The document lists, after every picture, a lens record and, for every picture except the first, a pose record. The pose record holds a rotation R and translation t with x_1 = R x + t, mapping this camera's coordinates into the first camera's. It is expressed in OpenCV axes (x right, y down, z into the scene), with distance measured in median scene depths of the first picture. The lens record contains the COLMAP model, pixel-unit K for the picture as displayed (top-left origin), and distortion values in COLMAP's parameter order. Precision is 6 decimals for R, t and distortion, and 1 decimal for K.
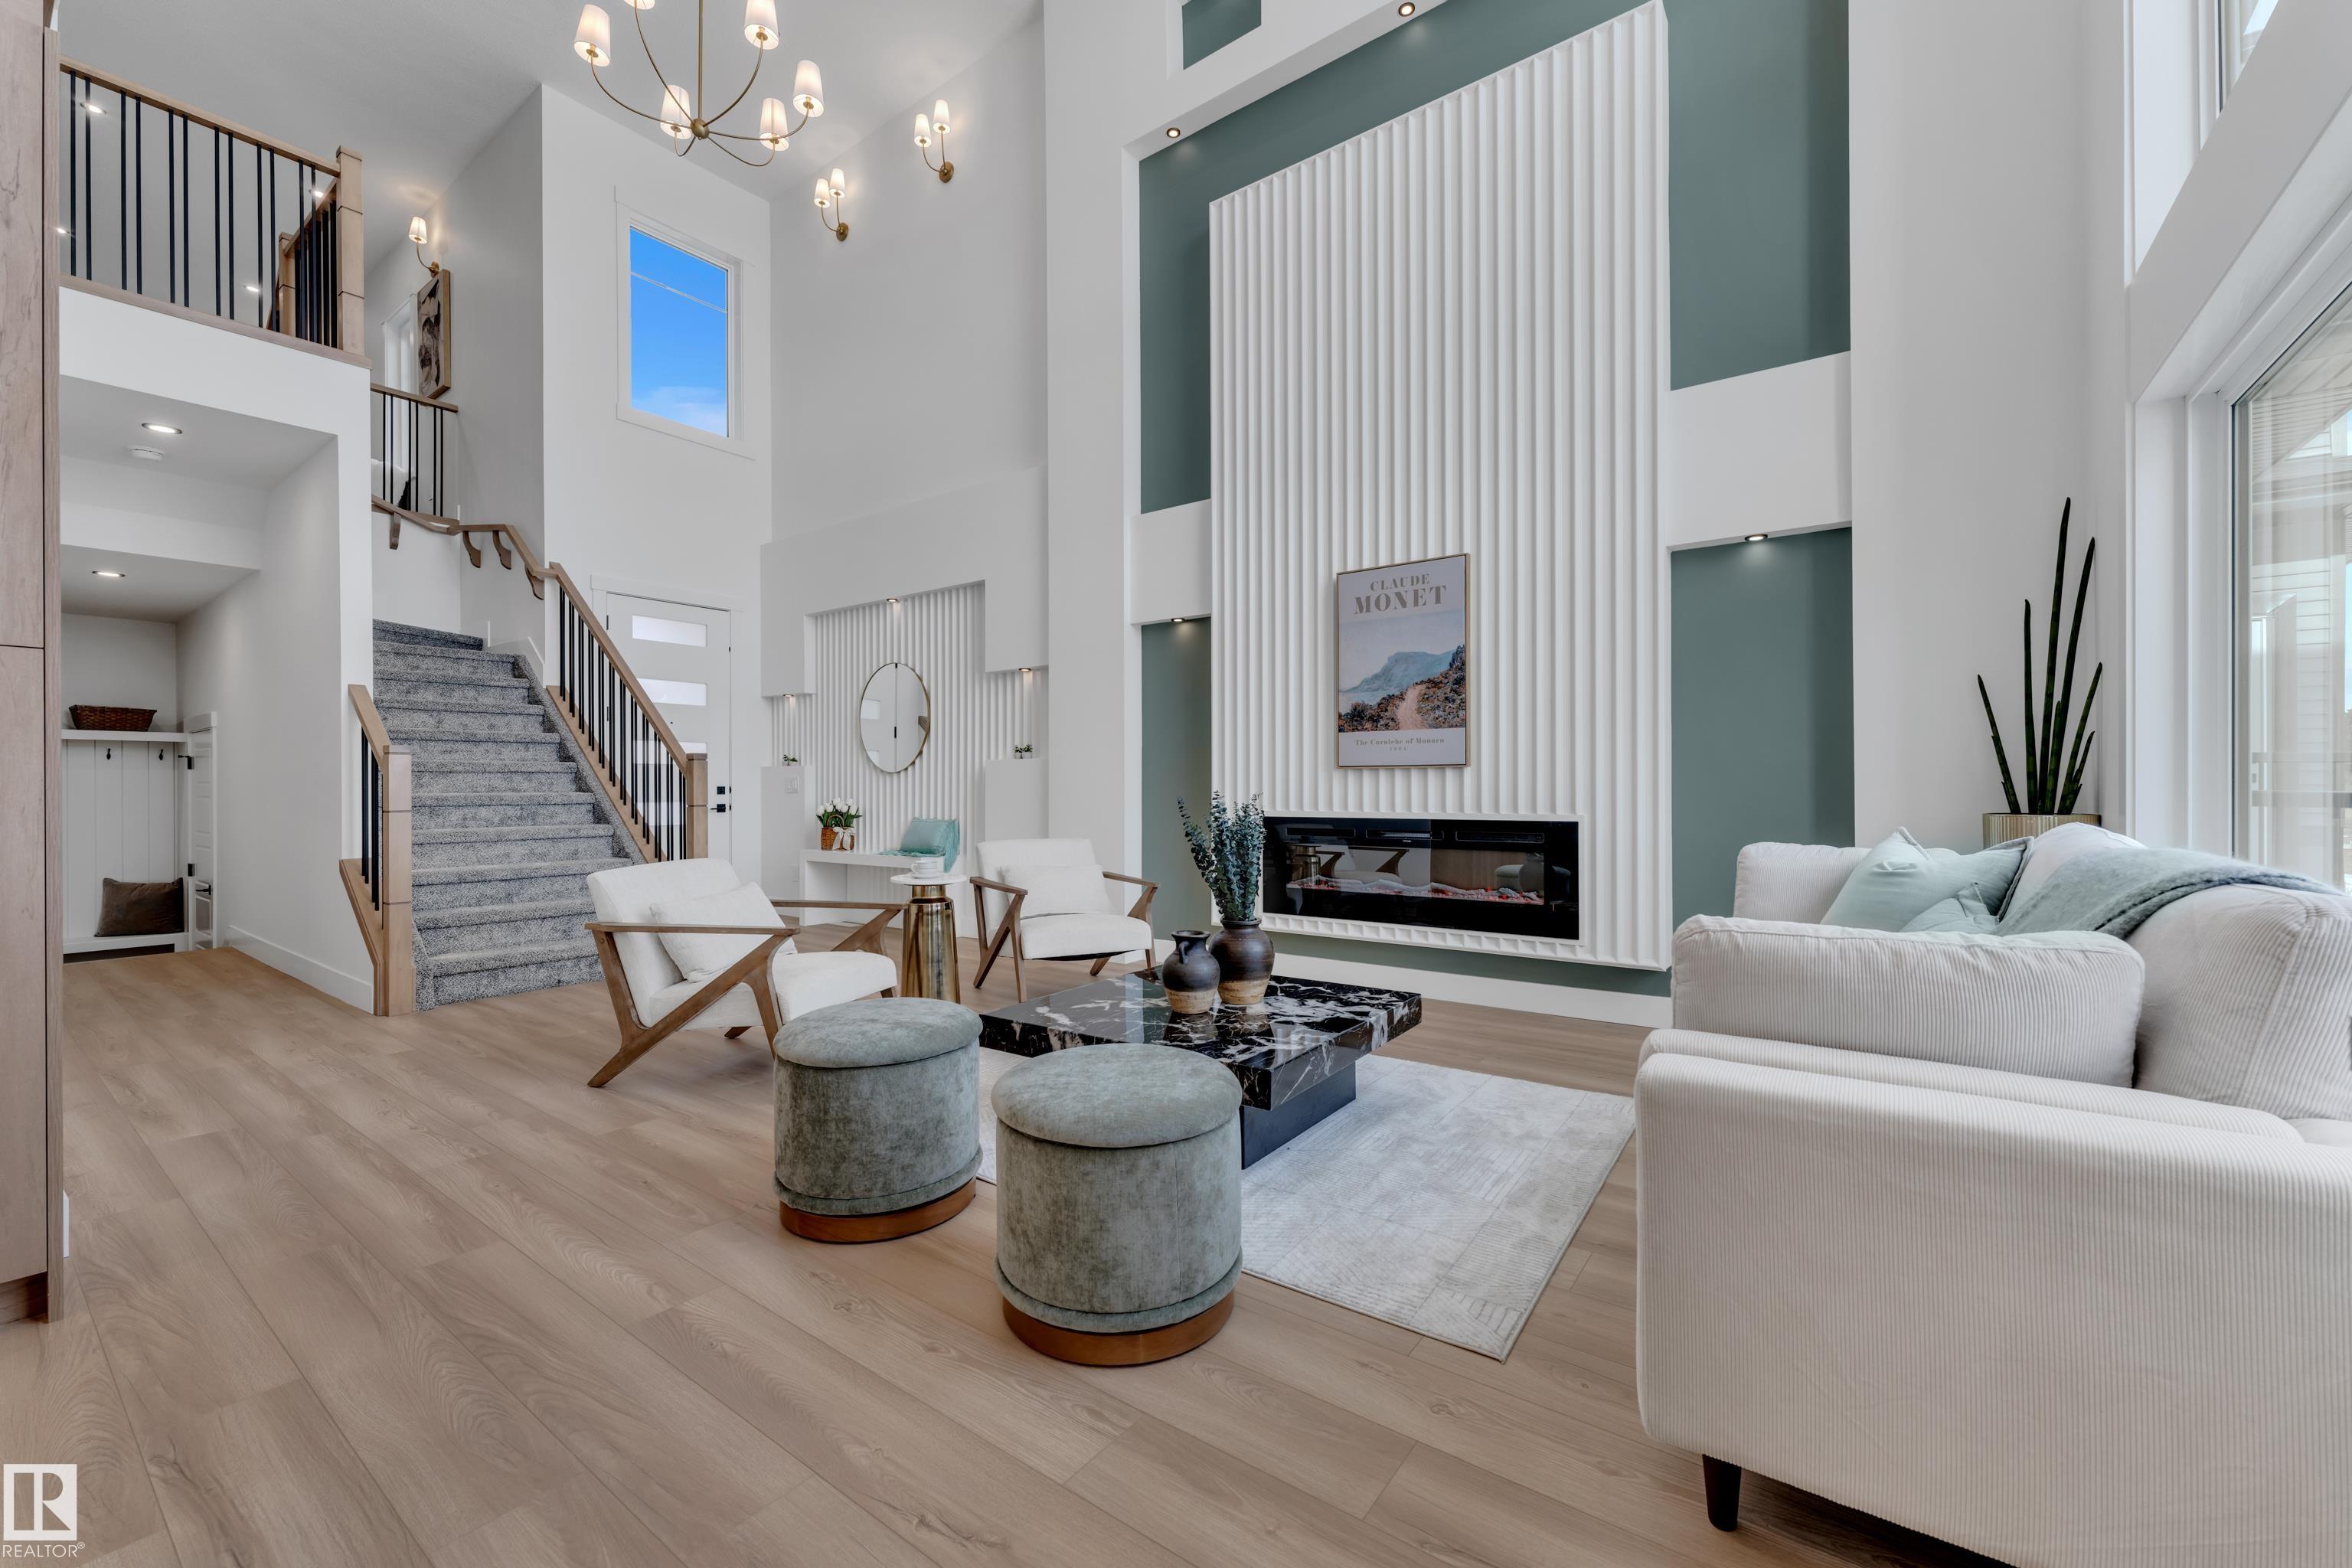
lens RADIAL K [[941.0, 0, 1174.7], [0, 941.0, 787.5], [0, 0, 1]] dist [0.002522, -0.000989]
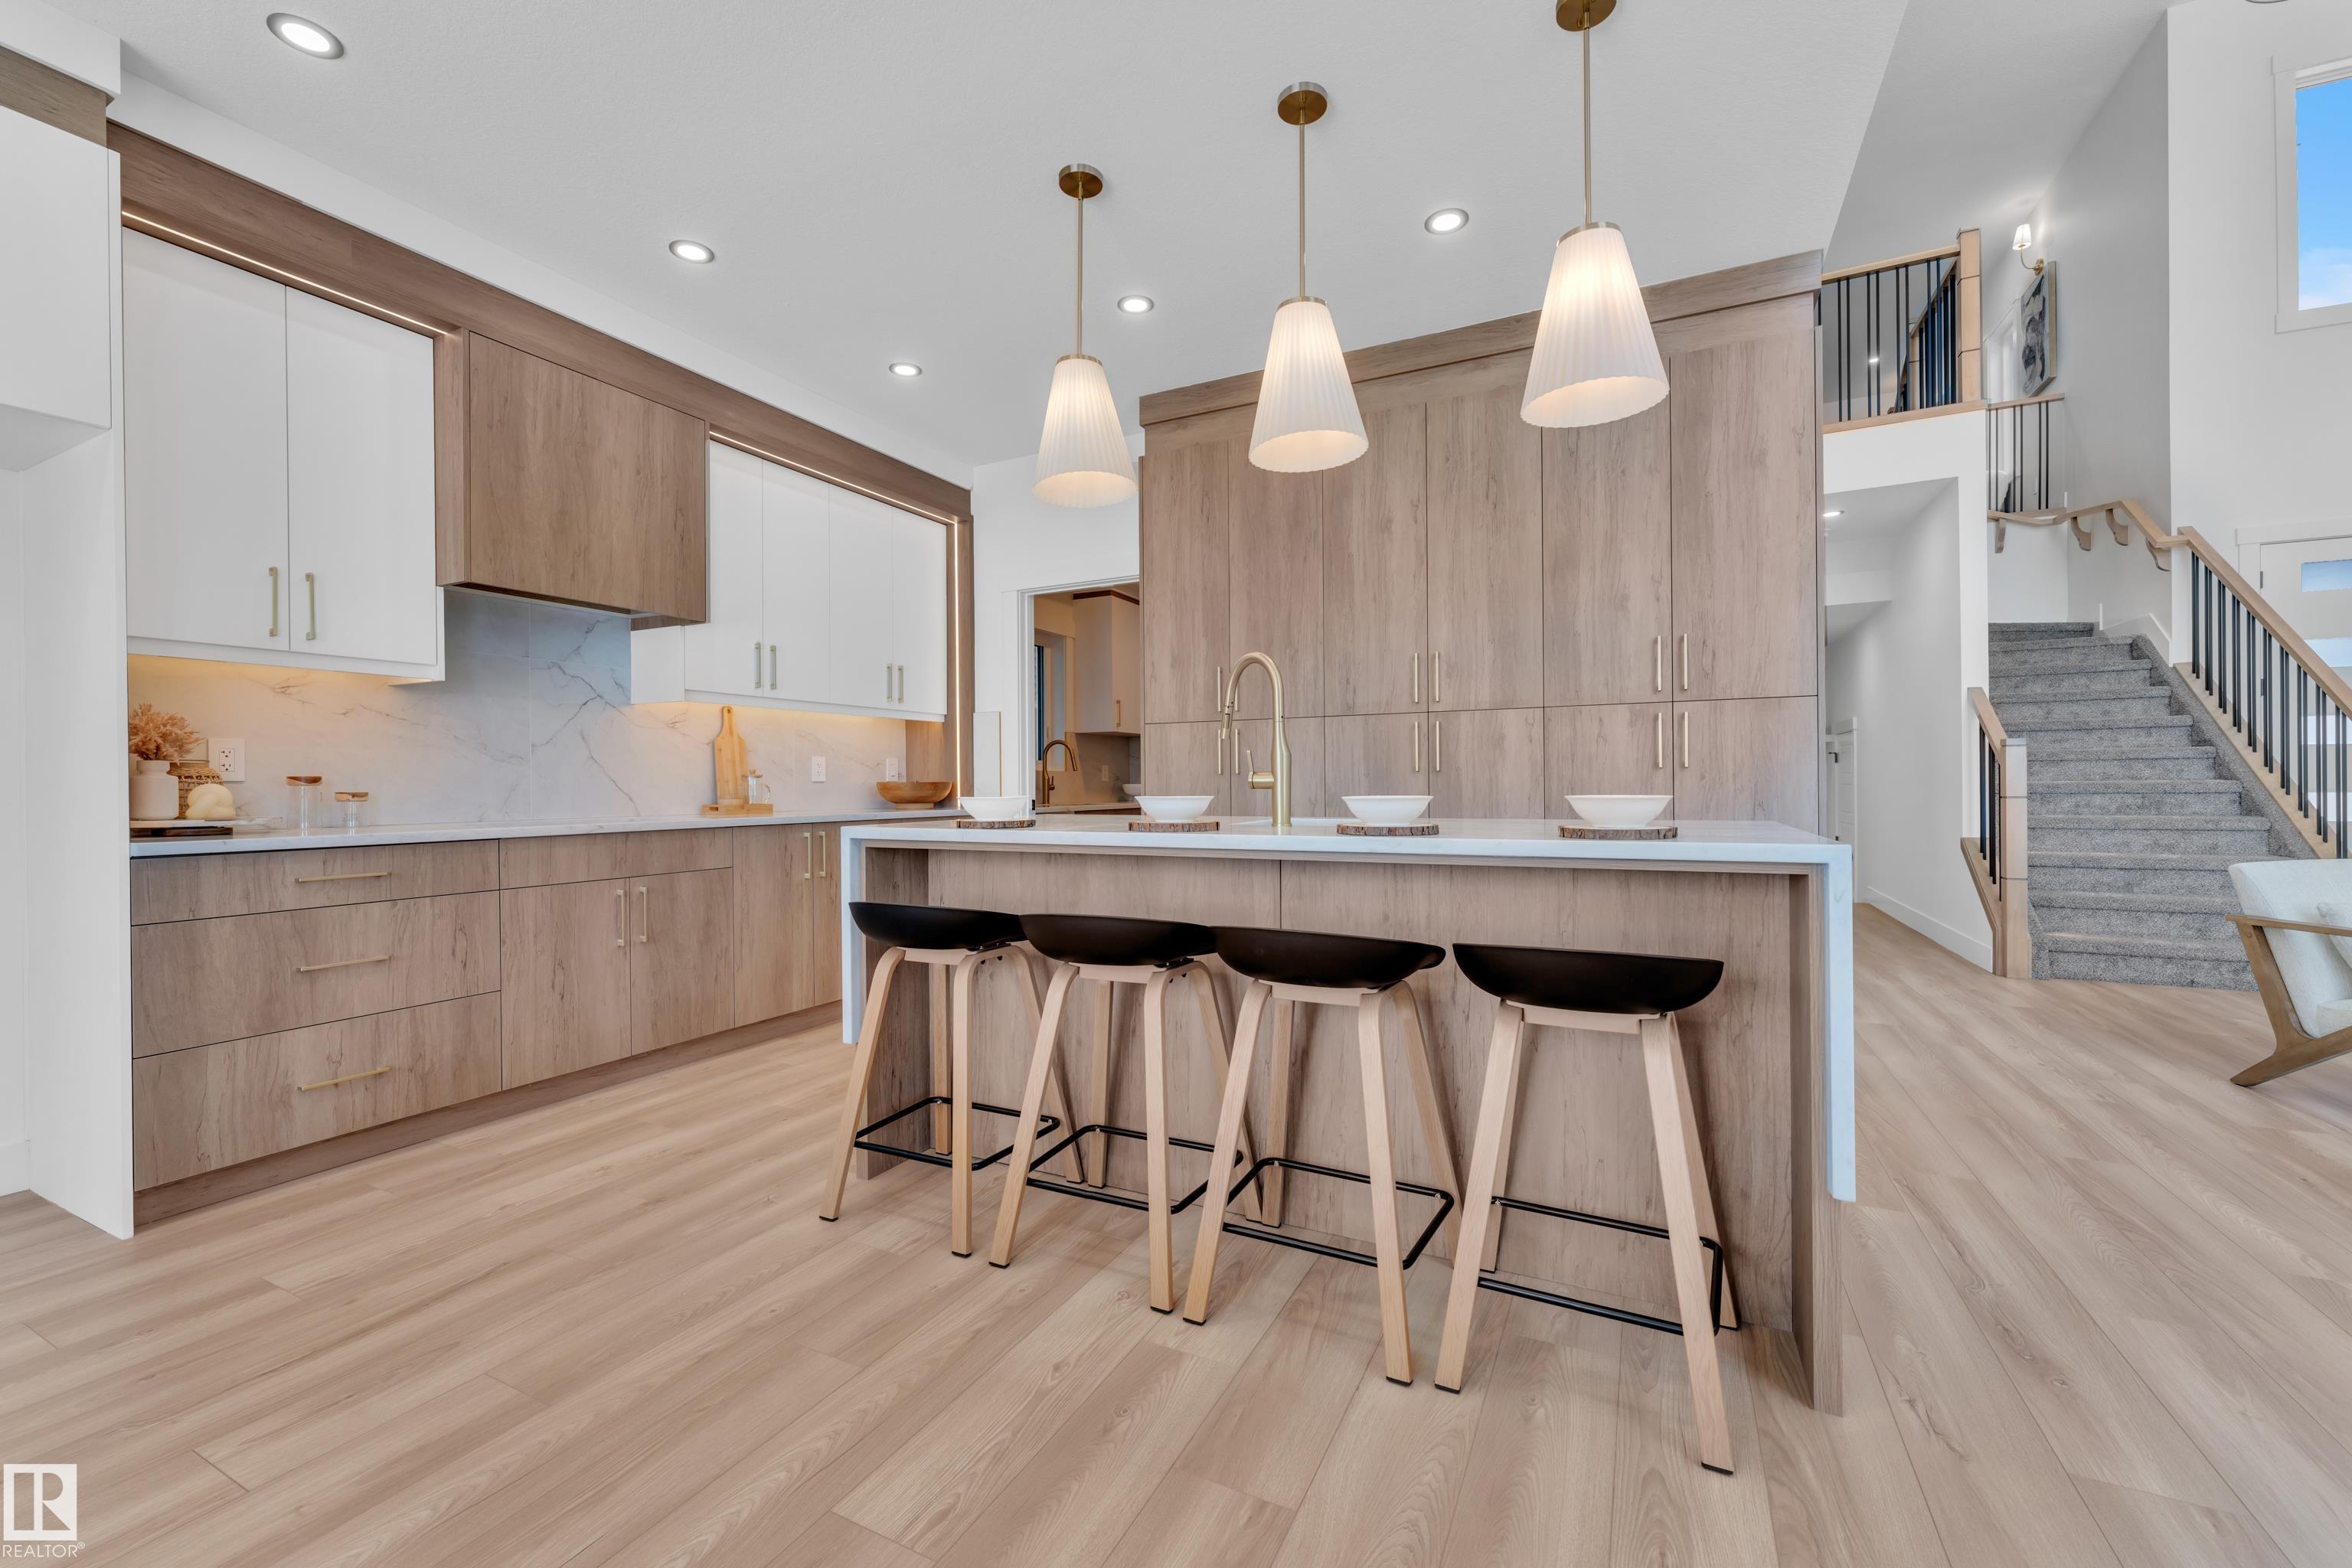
lens RADIAL K [[941.0, 0, 1171.1], [0, 941.0, 785.9], [0, 0, 1]] dist [0.002522, -0.000989]
pose [[0.167574, 0.003689, -0.985853, 0.106194], [0.006943, 0.999964, 0.004921, -0.000532], [0.985835, -0.007669, 0.167542, -0.166750]]
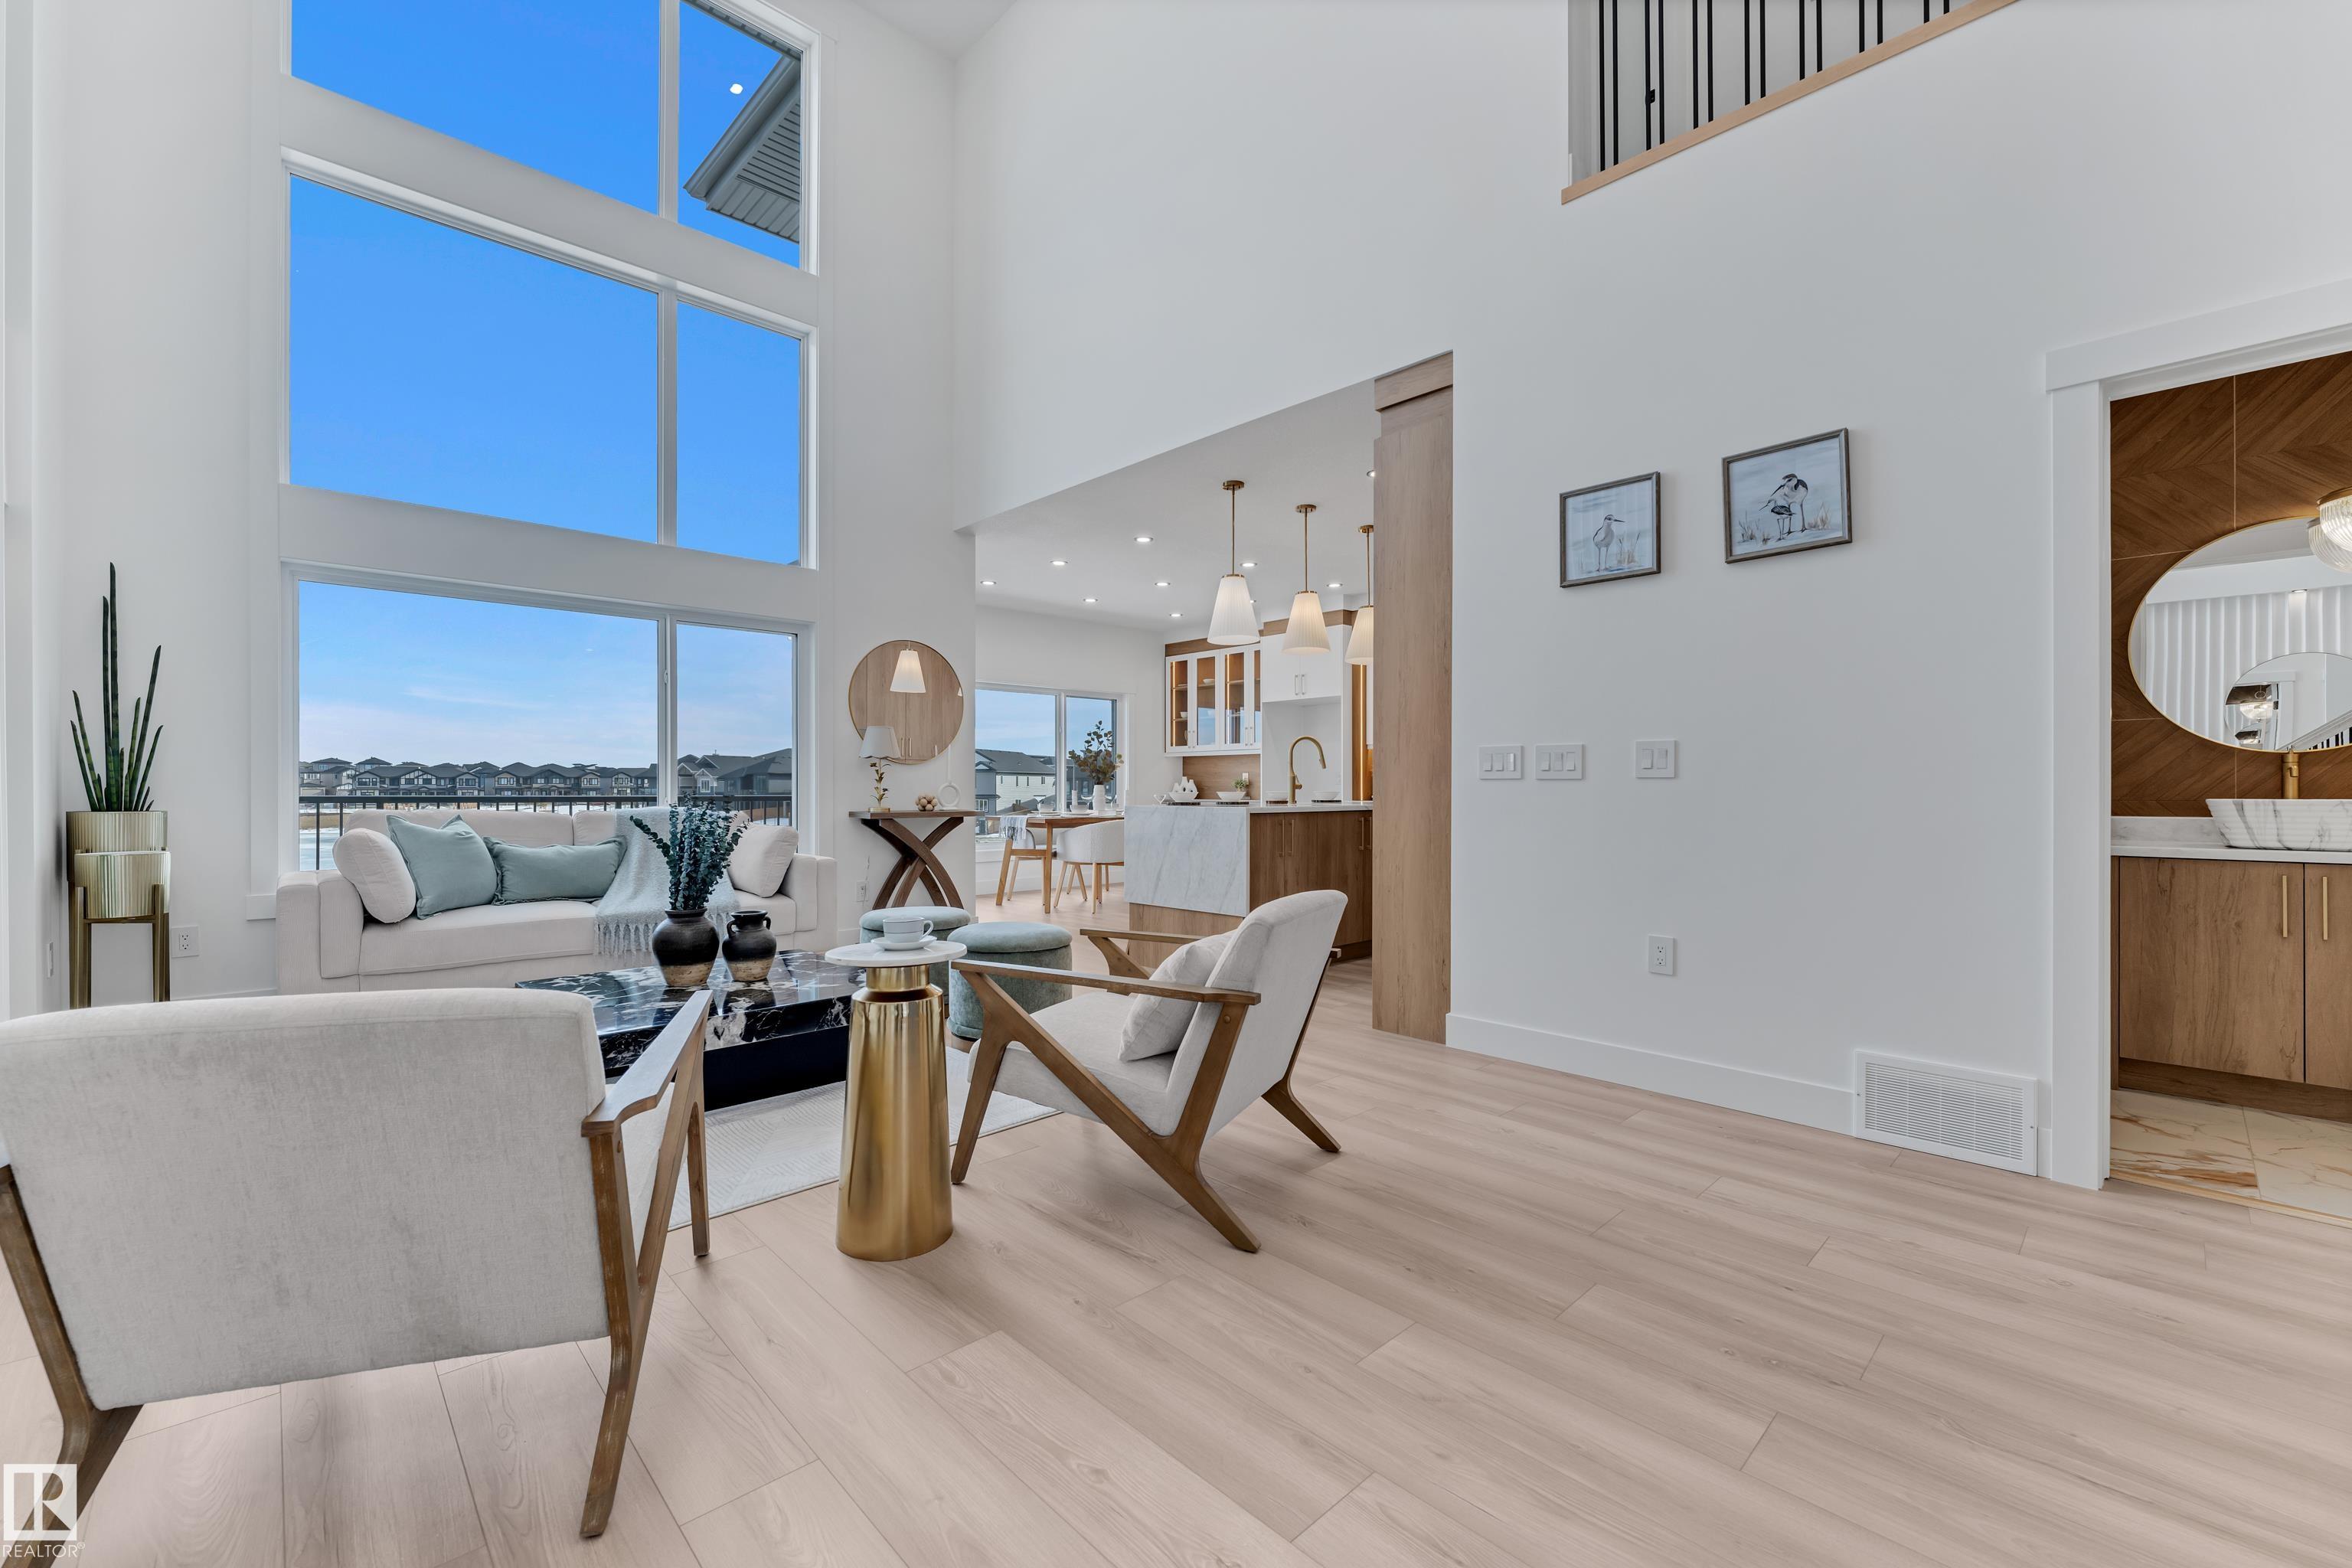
lens RADIAL K [[941.0, 0, 1188.2], [0, 941.0, 791.3], [0, 0, 1]] dist [0.002522, -0.000989]
pose [[-0.988184, 0.004108, 0.153218, -0.428546], [0.004600, 0.999985, 0.002855, 0.001894], [-0.153204, 0.003526, -0.988188, 1.267471]]
